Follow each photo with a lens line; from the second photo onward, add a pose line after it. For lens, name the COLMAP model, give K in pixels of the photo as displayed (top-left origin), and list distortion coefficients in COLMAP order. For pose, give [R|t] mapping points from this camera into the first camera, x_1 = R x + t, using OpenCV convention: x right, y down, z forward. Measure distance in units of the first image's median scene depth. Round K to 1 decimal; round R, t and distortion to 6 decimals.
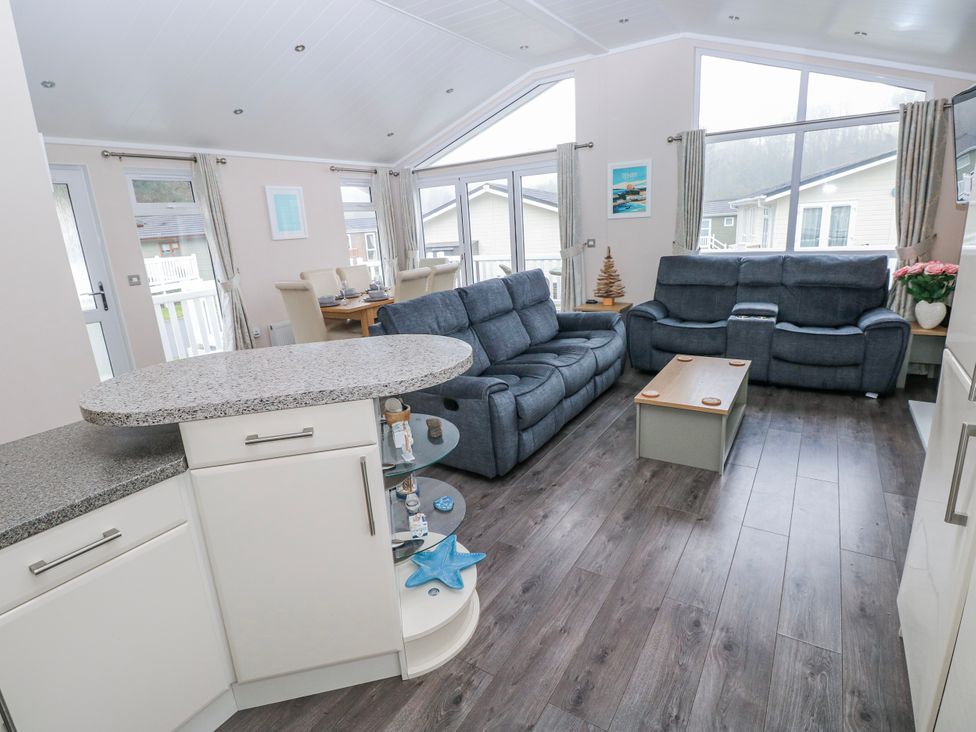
lens RADIAL K [[486.5, 0, 487.5], [0, 486.5, 355.9], [0, 0, 1]] dist [-0.000878, -0.012064]
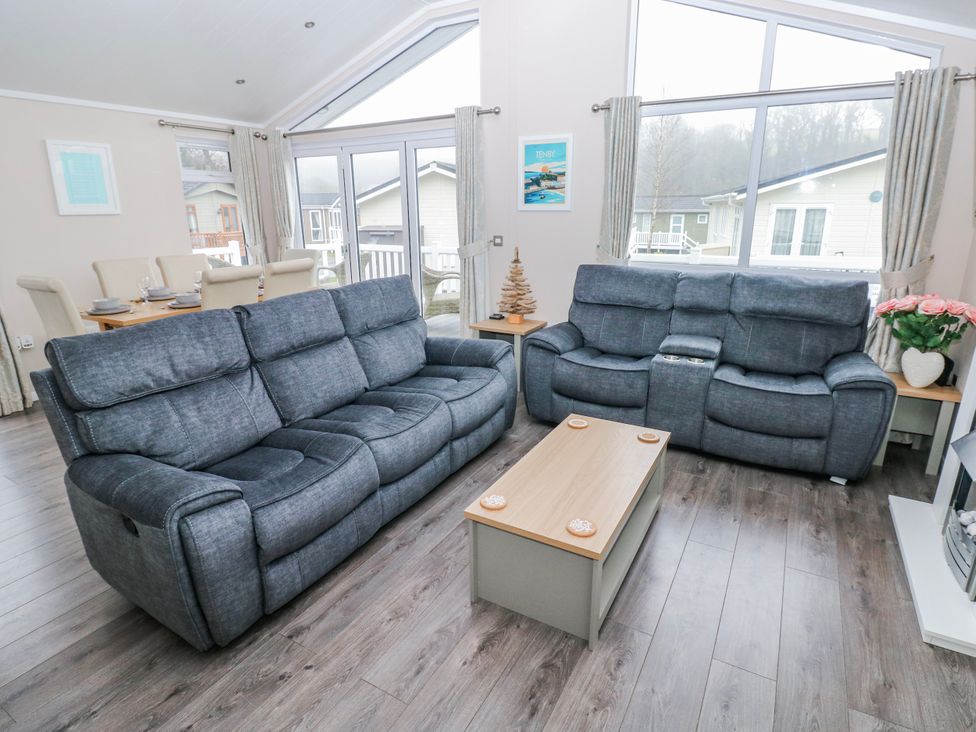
lens RADIAL K [[513.4, 0, 486.2], [0, 513.4, 354.3], [0, 0, 1]] dist [0.002940, -0.014033]
pose [[0.997163, 0.036291, 0.065941, 0.200342], [-0.037136, 0.999242, 0.011639, -0.083609], [-0.065469, -0.014055, 0.997756, 0.258263]]
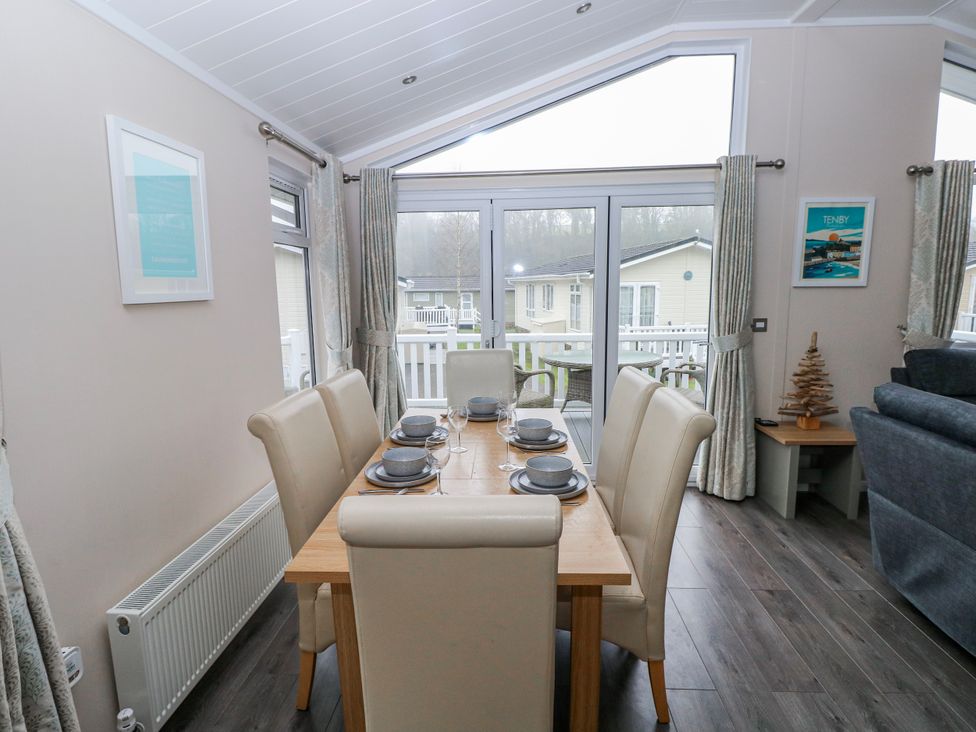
lens RADIAL K [[506.4, 0, 476.1], [0, 506.4, 364.6], [0, 0, 1]] dist [0.001719, 0.000006]
pose [[0.872515, -0.026464, 0.487871, -0.540911], [0.087927, 0.990734, -0.103508, -0.202716], [-0.480611, 0.133210, 0.866757, 0.860052]]
